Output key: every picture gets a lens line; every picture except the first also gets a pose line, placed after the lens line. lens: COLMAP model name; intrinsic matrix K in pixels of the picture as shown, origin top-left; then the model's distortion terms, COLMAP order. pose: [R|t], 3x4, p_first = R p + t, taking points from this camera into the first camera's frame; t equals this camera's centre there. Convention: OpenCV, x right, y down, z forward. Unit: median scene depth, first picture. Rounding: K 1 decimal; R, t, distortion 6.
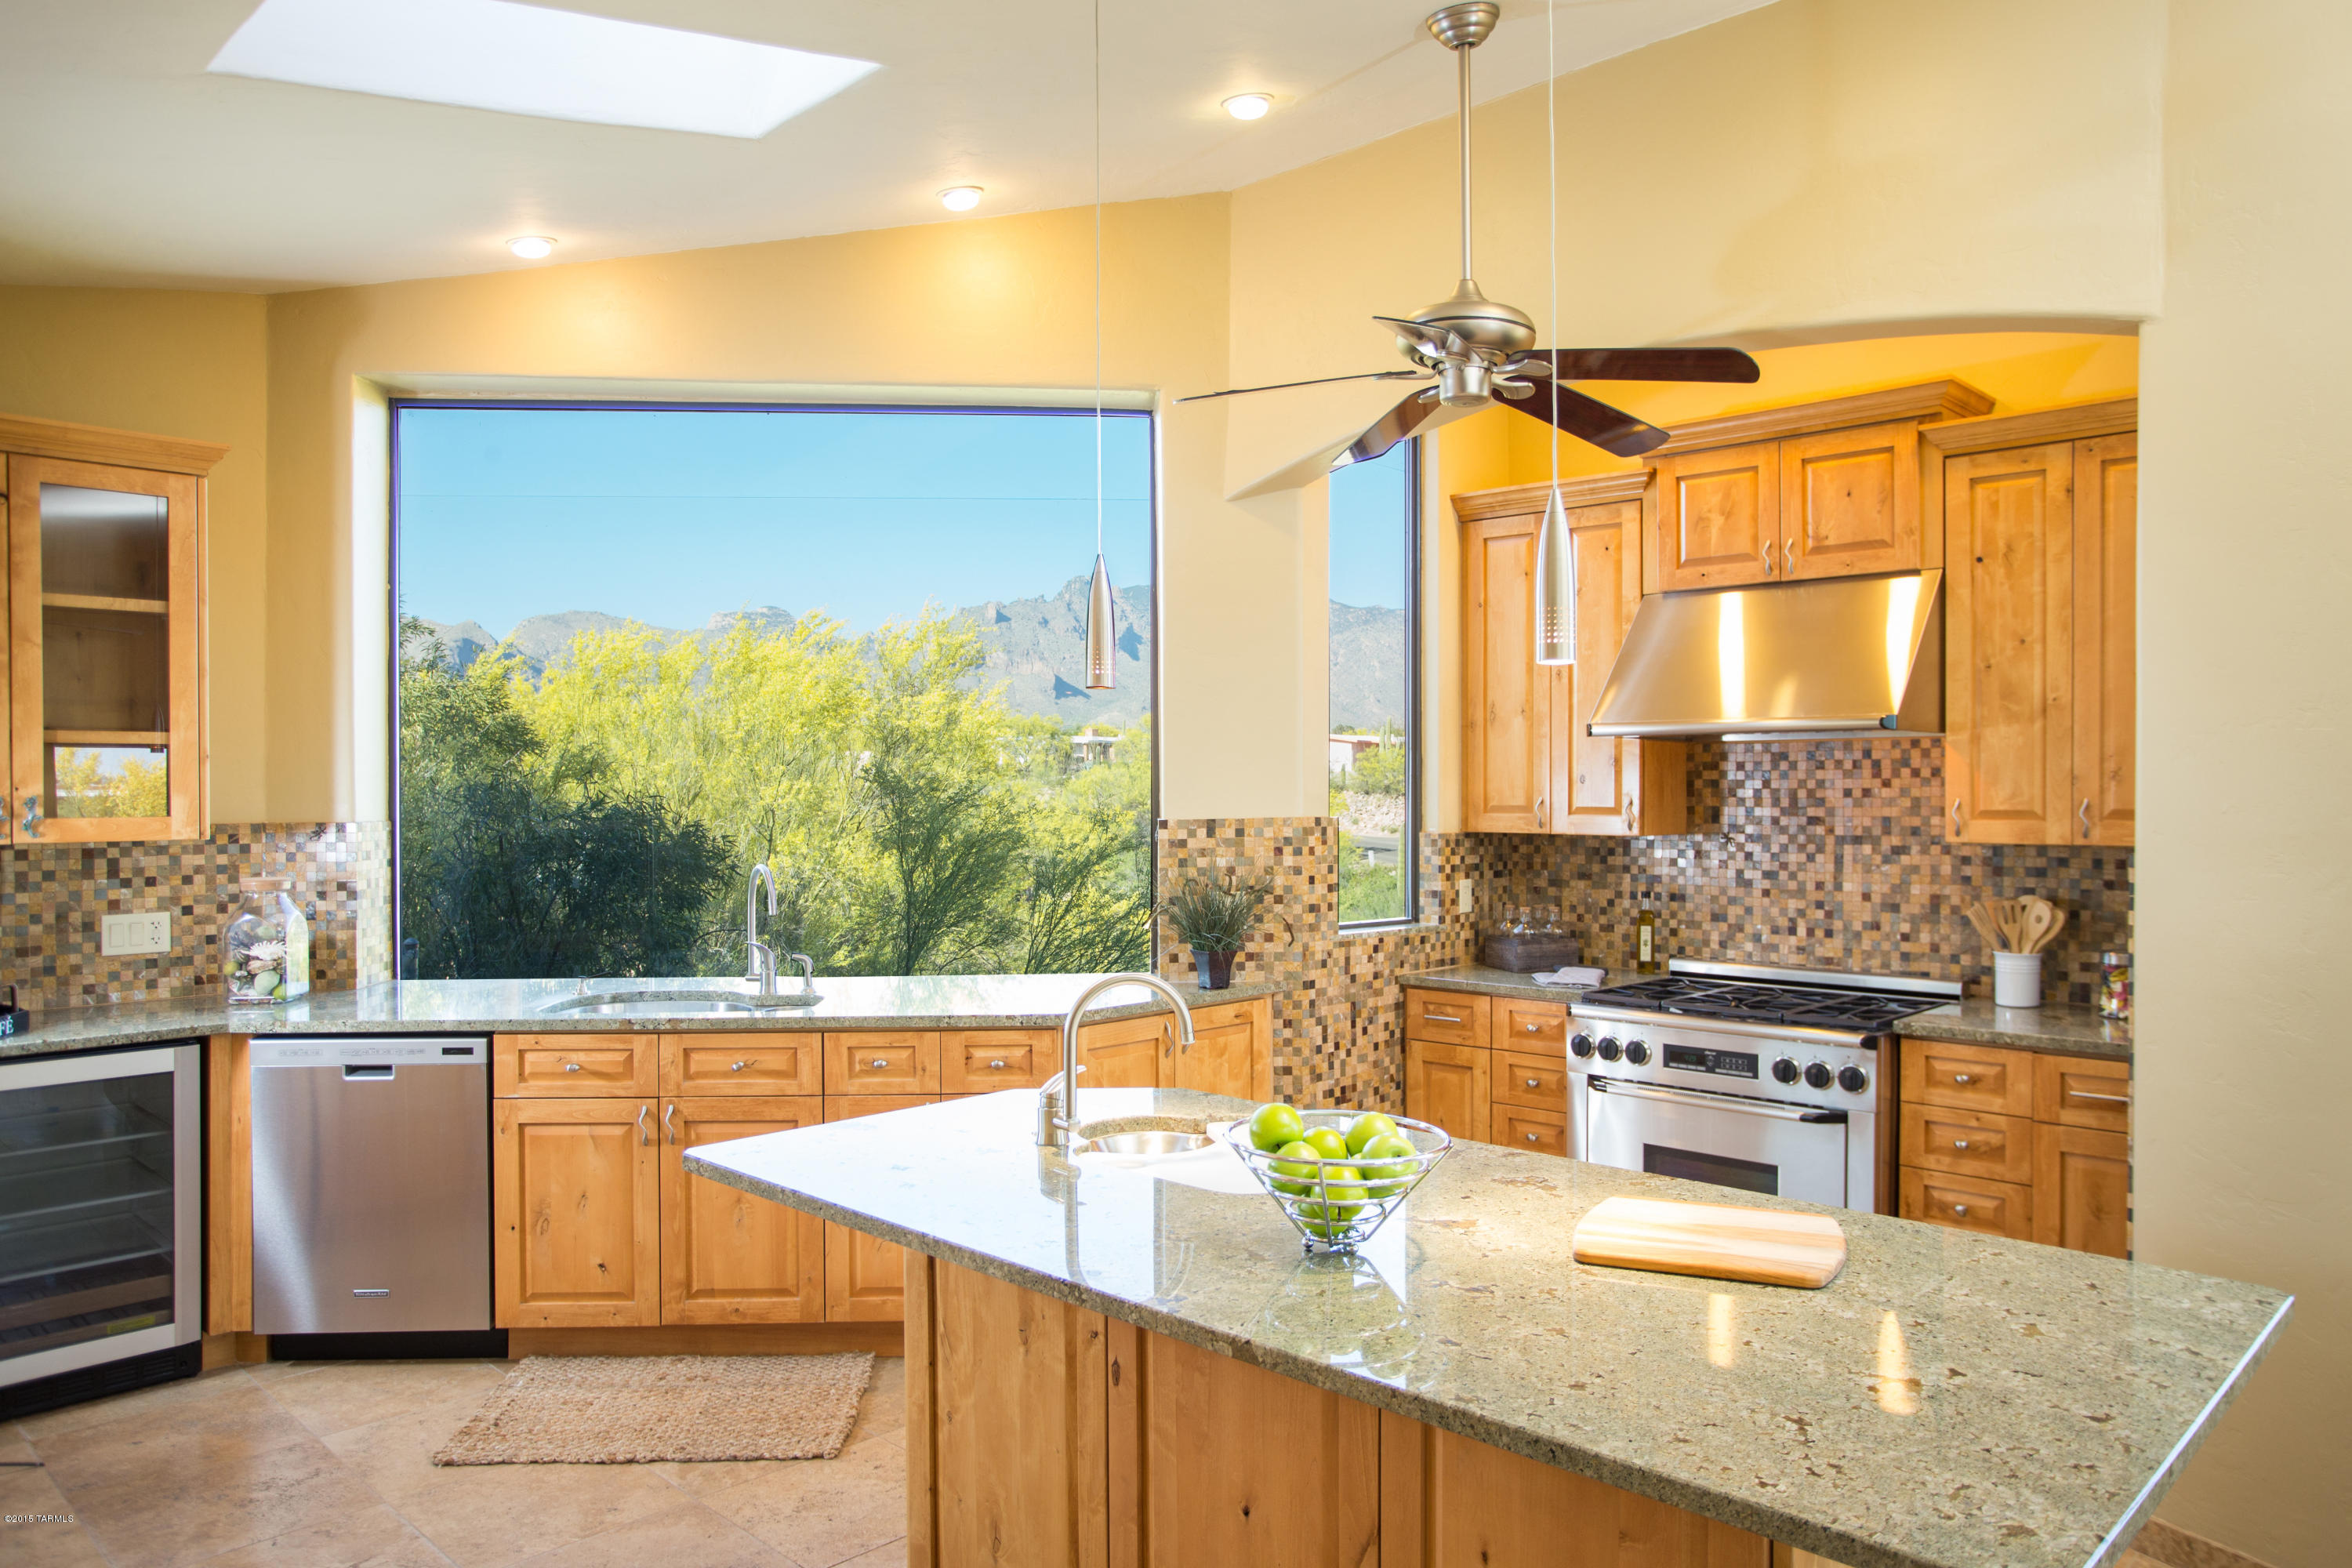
lens RADIAL K [[1641.4, 0, 1176.0], [0, 1641.4, 784.0], [0, 0, 1]] dist [-0.024260, 0.001935]
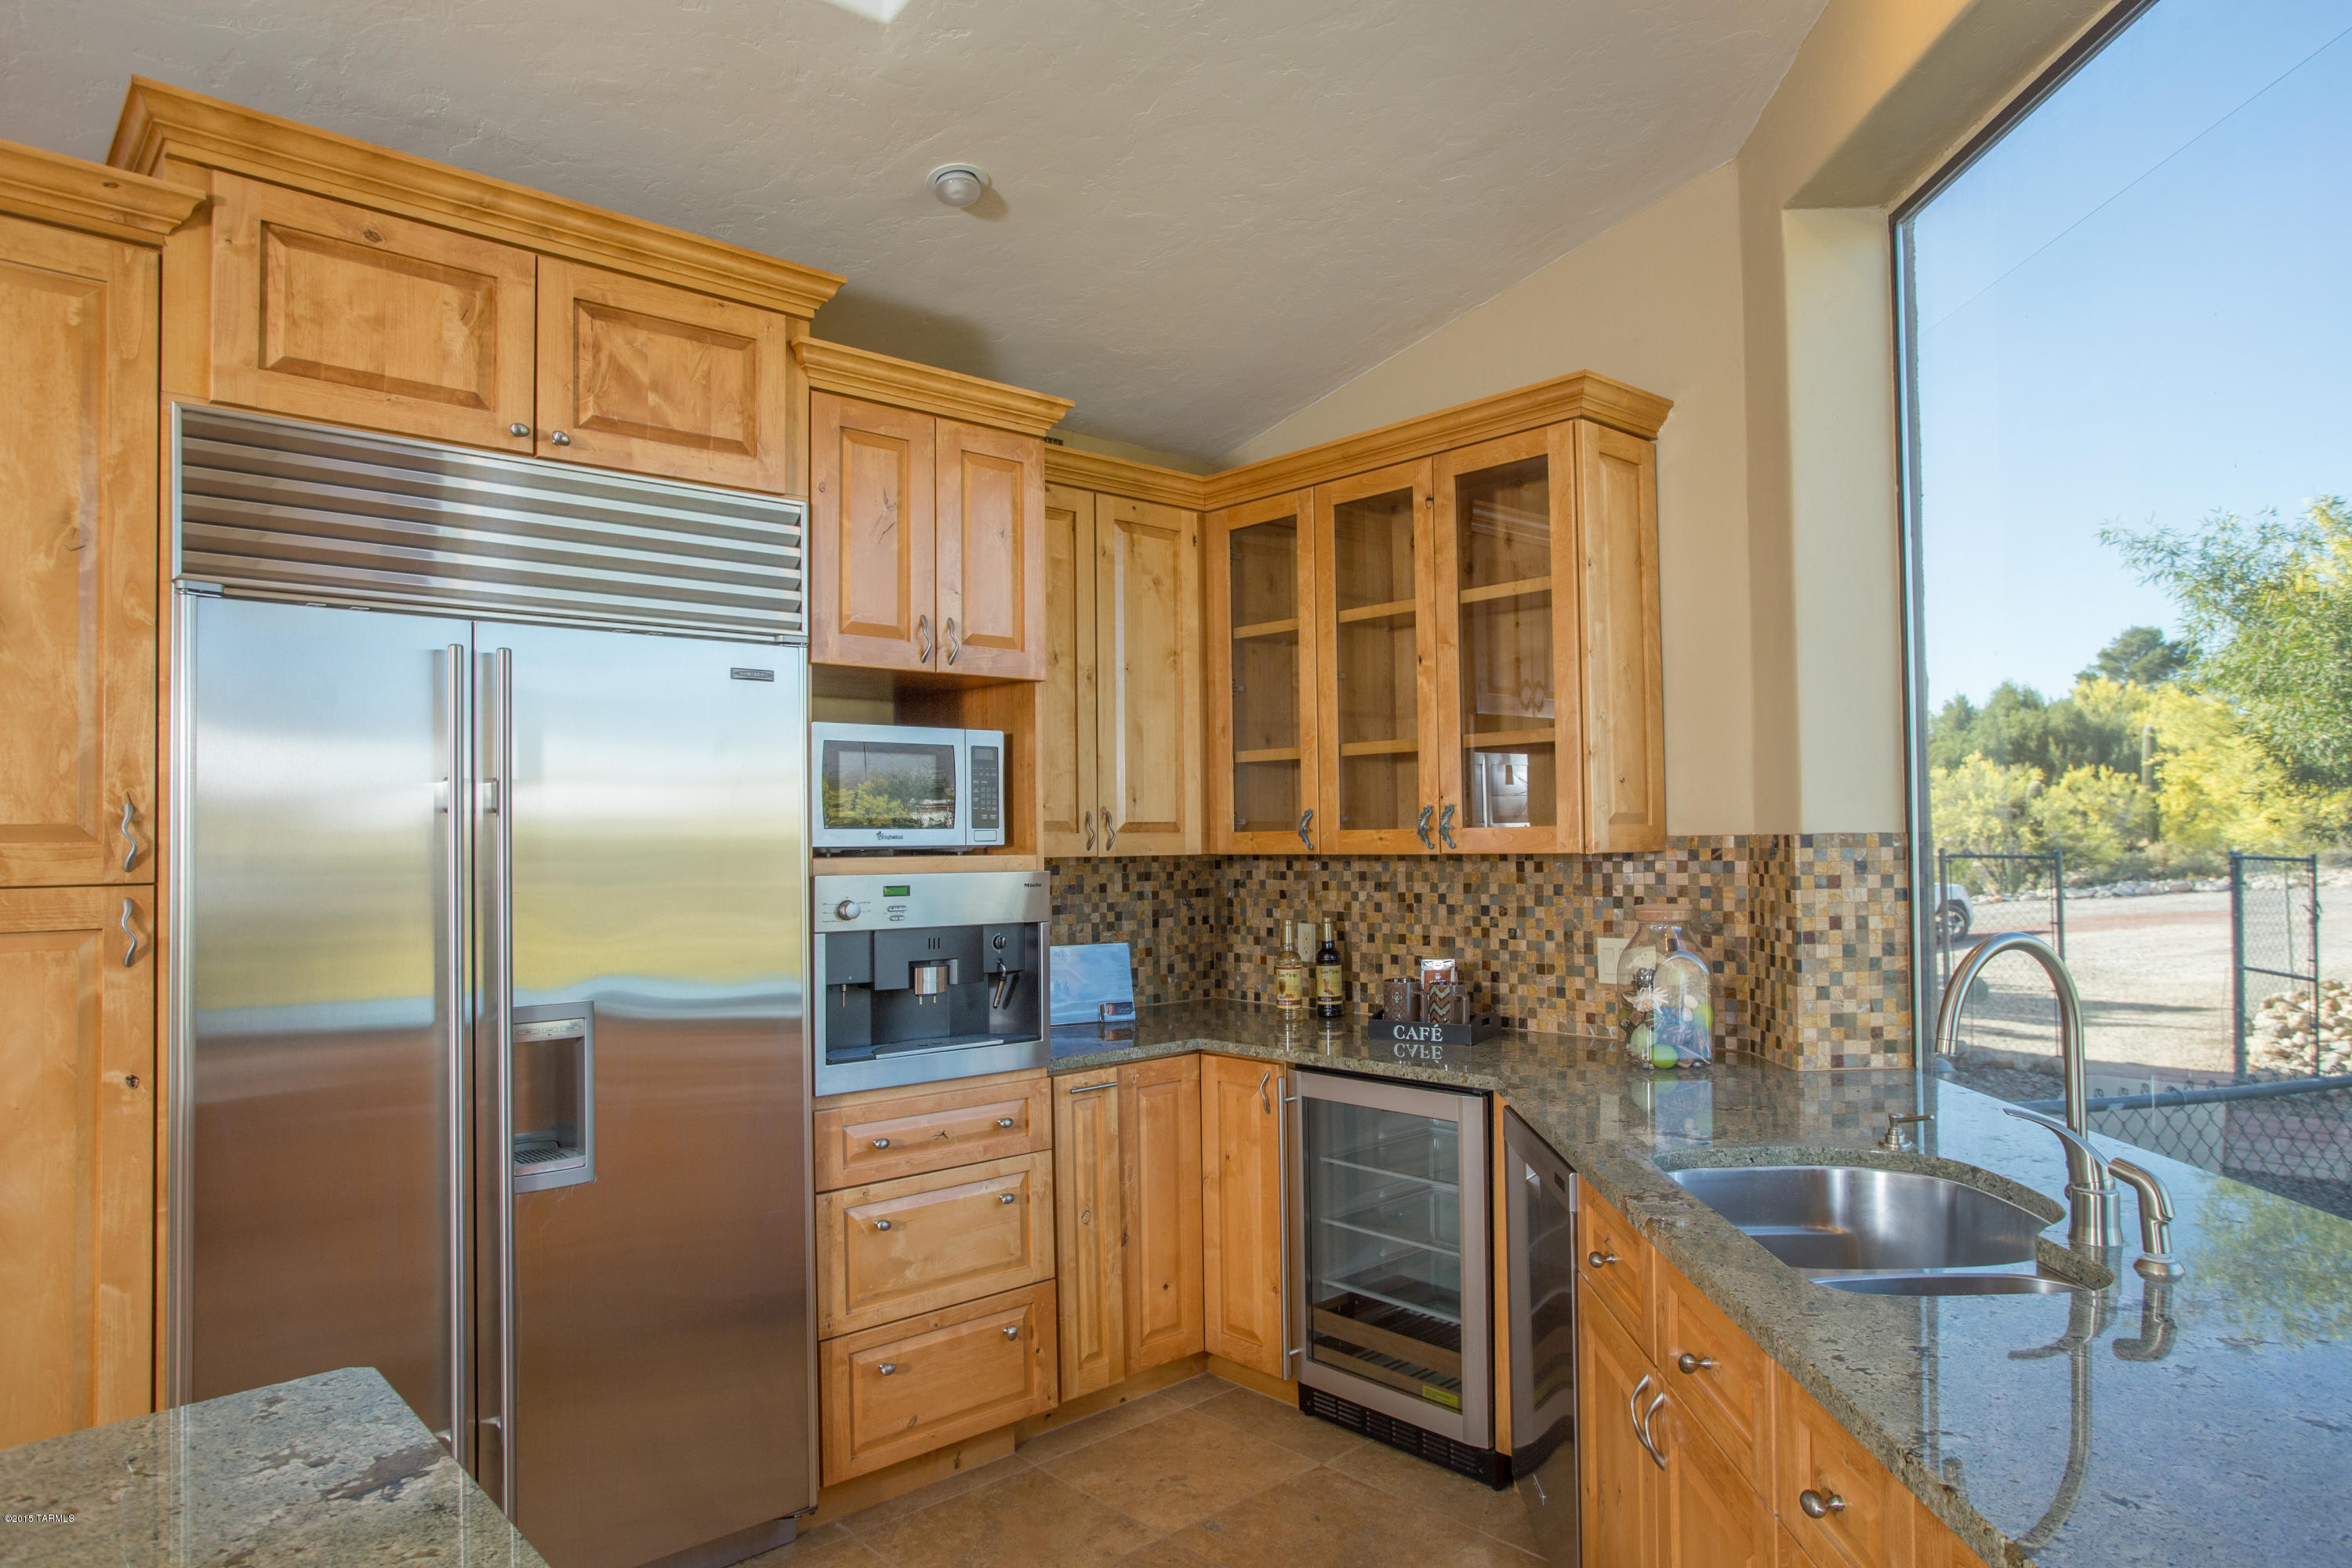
lens RADIAL K [[1510.6, 0, 1176.0], [0, 1510.6, 784.0], [0, 0, 1]] dist [-0.017265, 0.002406]
pose [[-0.027880, -0.030482, -0.999146, 0.160185], [0.019080, 0.999337, -0.031020, 0.016707], [0.999429, -0.019929, -0.027280, 0.729751]]
